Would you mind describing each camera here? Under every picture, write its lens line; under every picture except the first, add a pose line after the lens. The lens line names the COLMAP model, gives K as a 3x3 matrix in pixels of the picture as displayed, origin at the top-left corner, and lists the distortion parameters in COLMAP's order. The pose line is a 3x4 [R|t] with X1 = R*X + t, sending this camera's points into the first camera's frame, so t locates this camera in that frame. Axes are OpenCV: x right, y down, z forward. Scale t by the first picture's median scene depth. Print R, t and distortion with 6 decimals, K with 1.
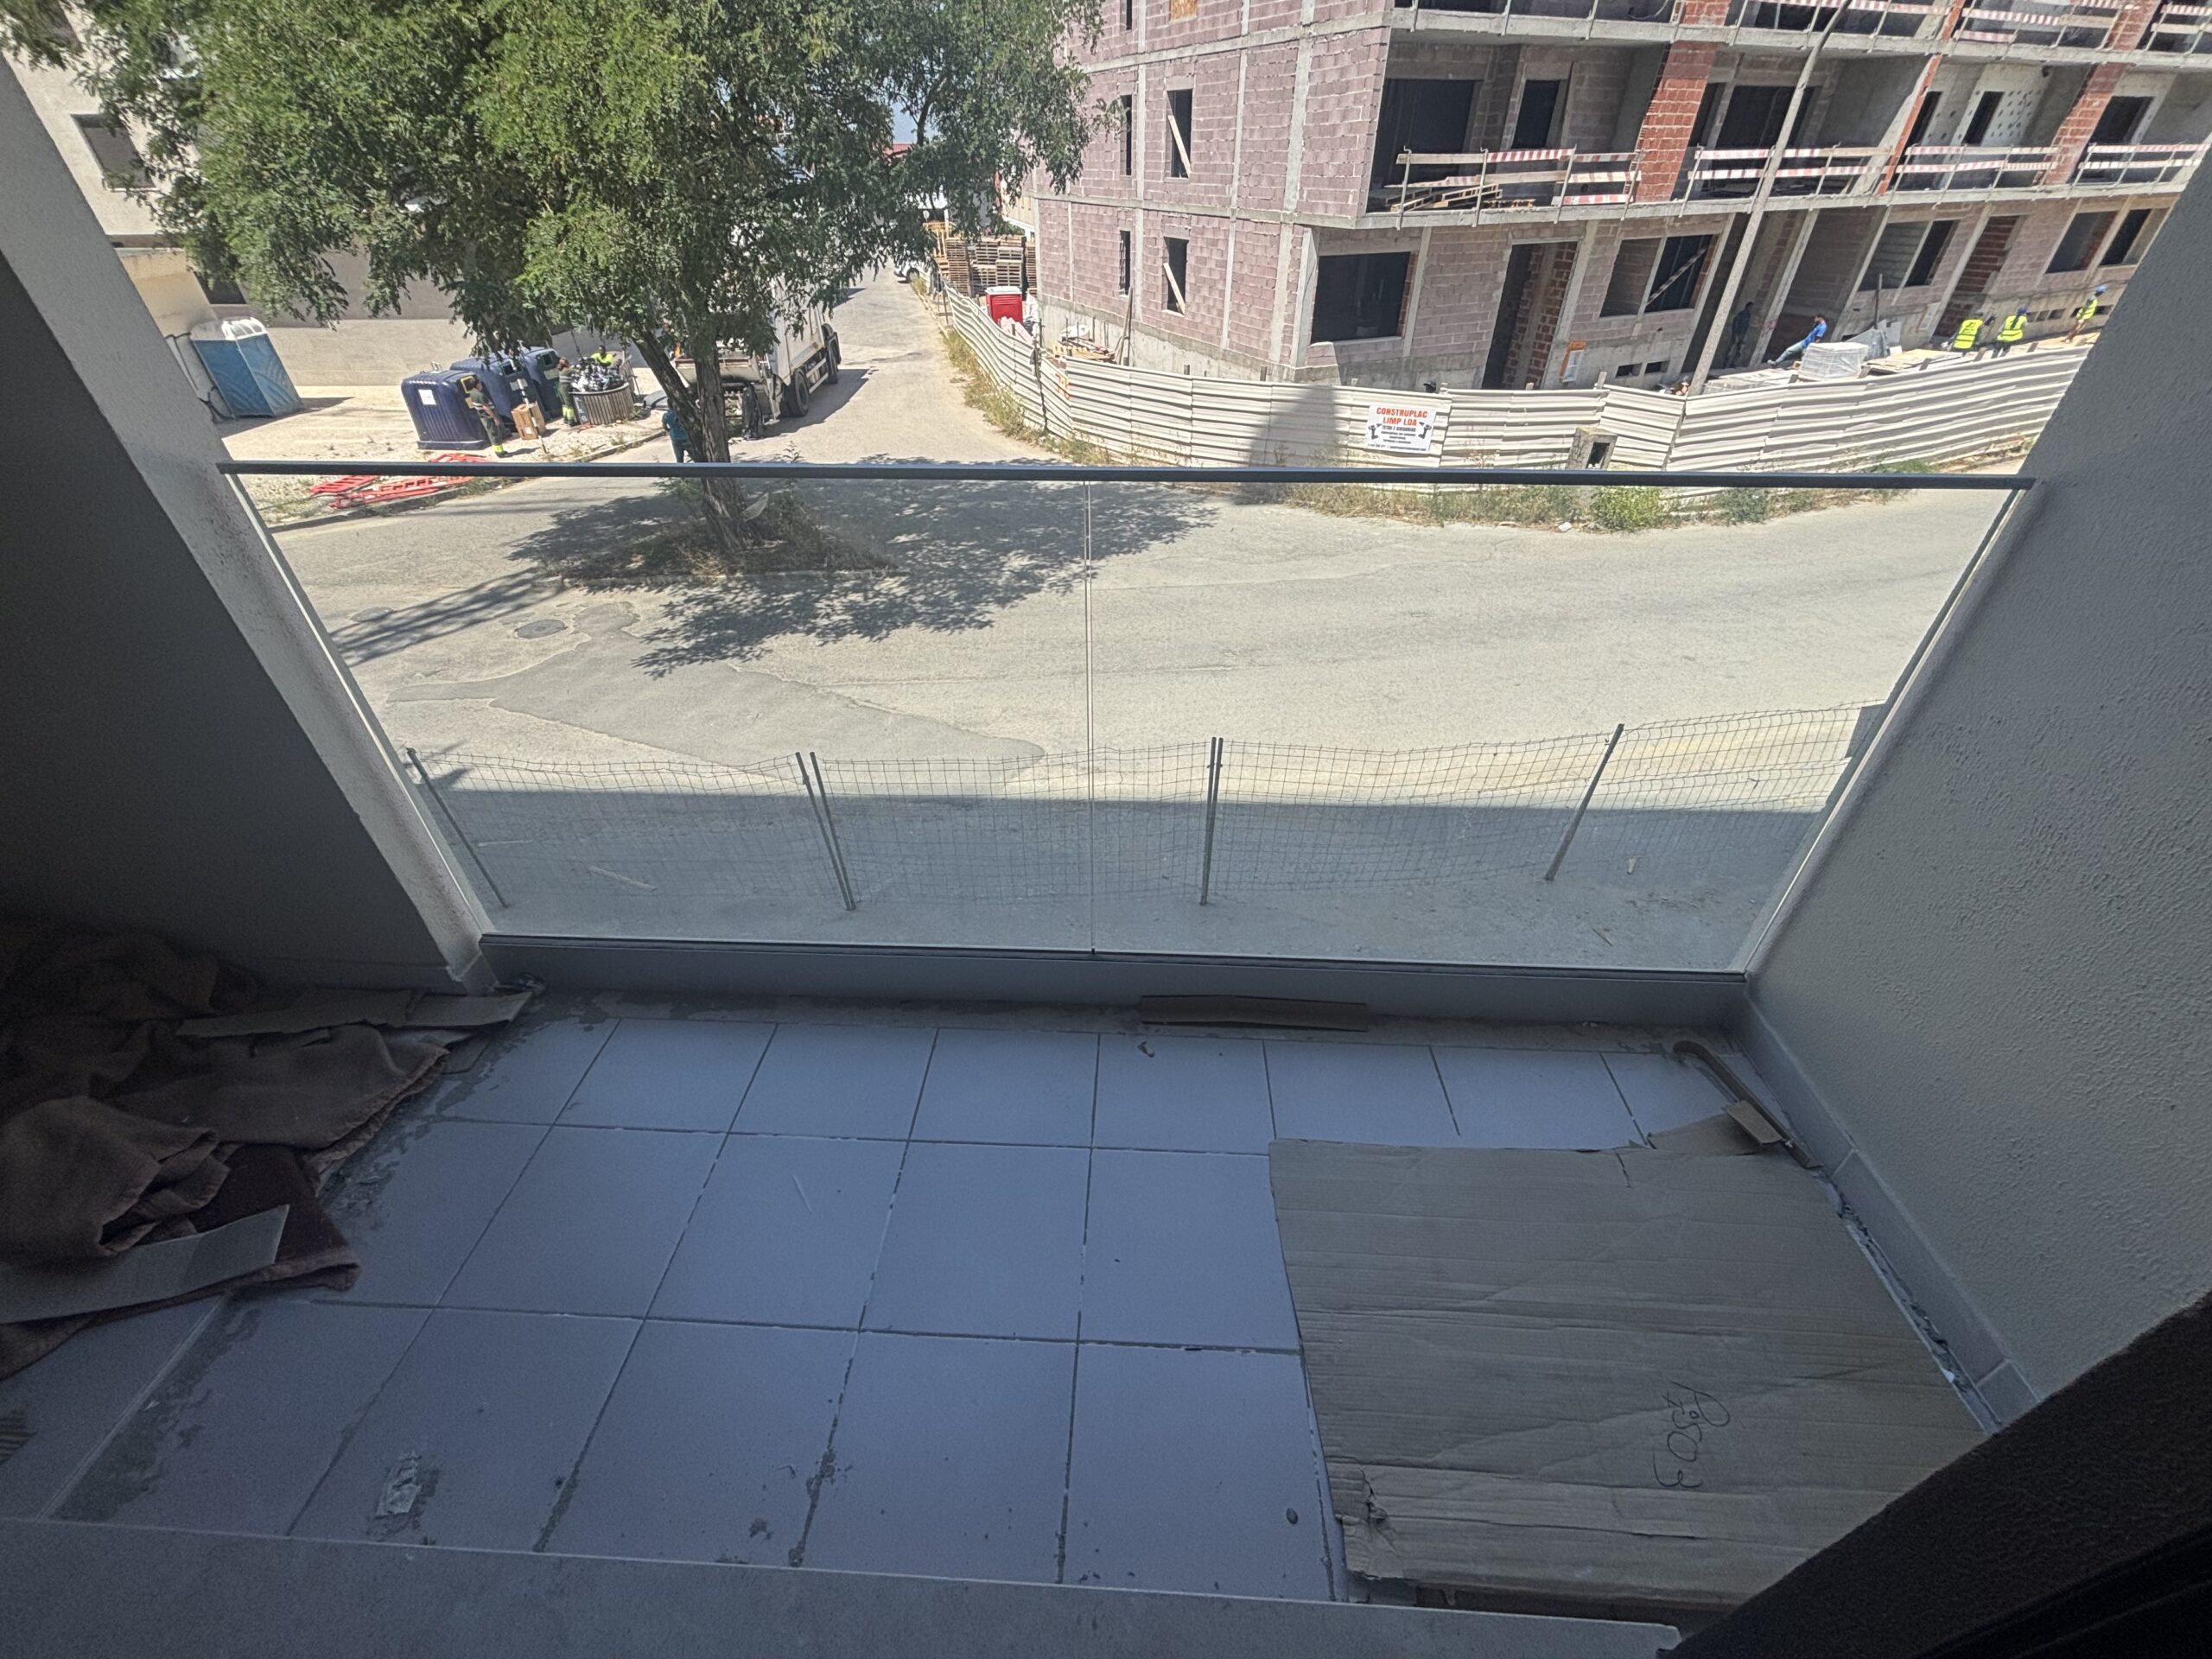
lens RADIAL K [[900.9, 0, 1096.4], [0, 900.9, 831.8], [0, 0, 1]] dist [0.010562, -0.003472]
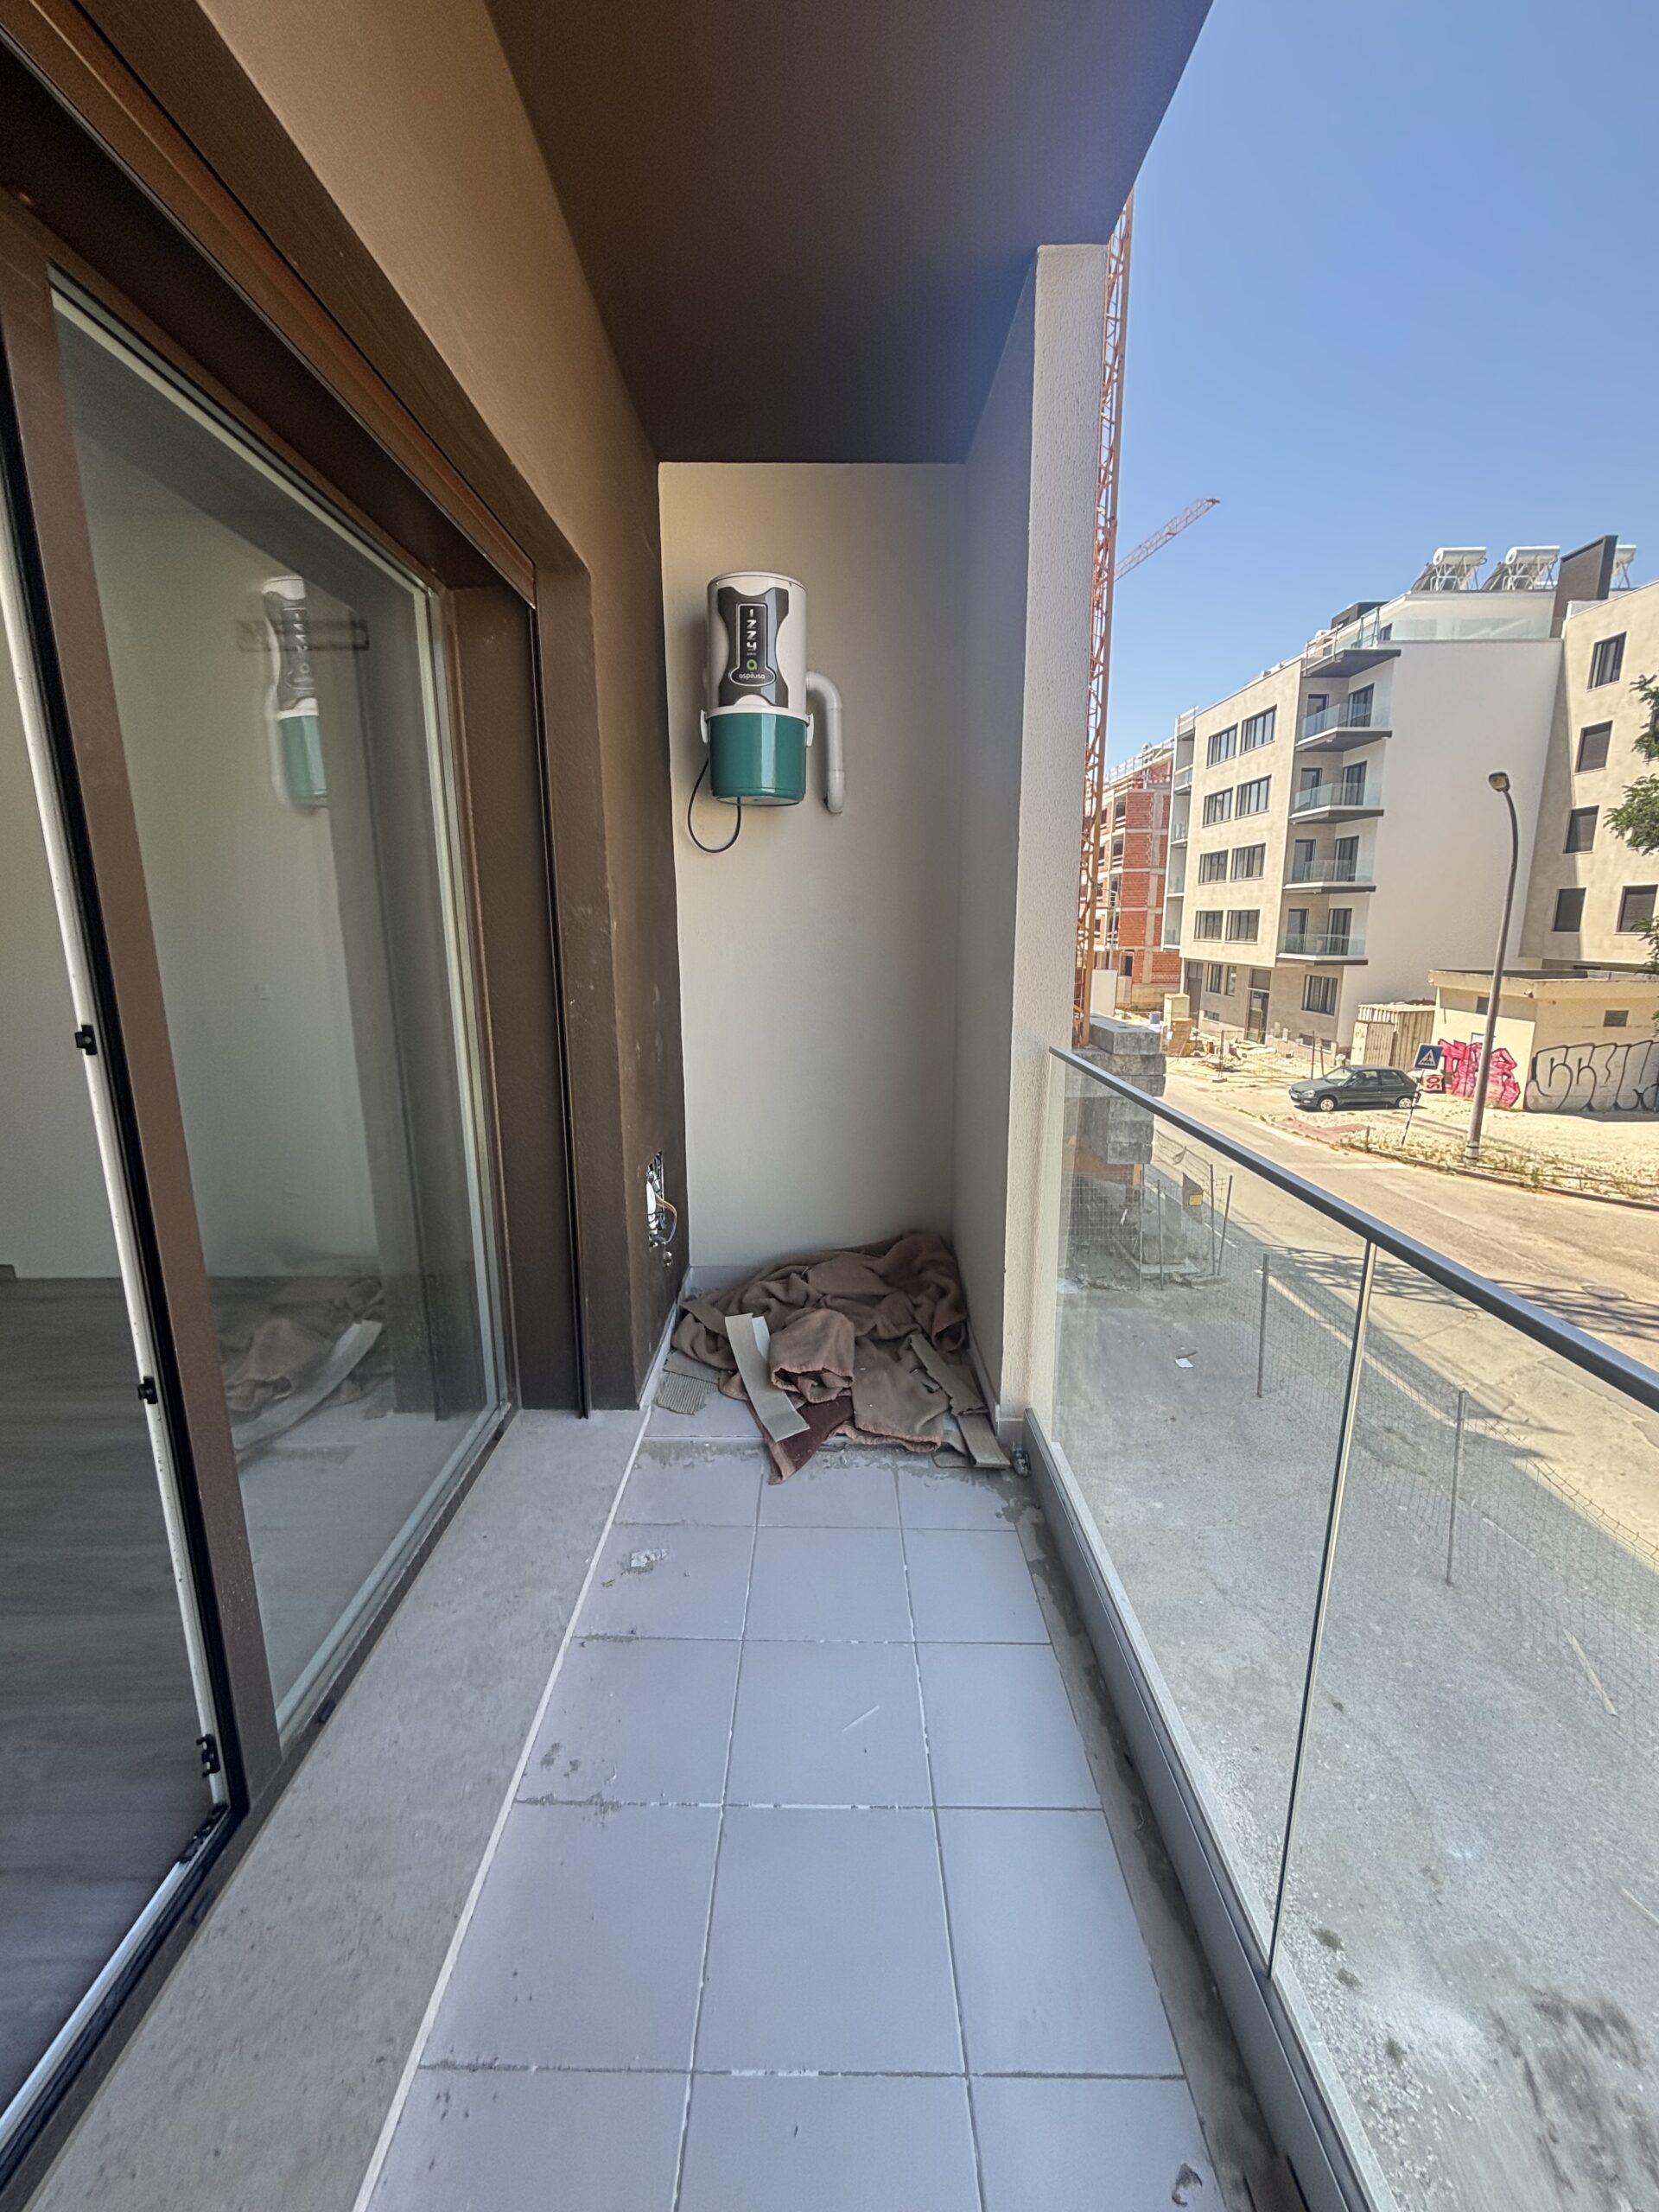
lens RADIAL K [[900.9, 0, 822.2], [0, 900.9, 1099.1], [0, 0, 1]] dist [0.010562, -0.003472]
pose [[0.059091, 0.211103, -0.975676, 0.442035], [-0.601660, 0.787443, 0.133937, -0.222070], [0.796563, 0.579111, 0.173543, 0.331631]]
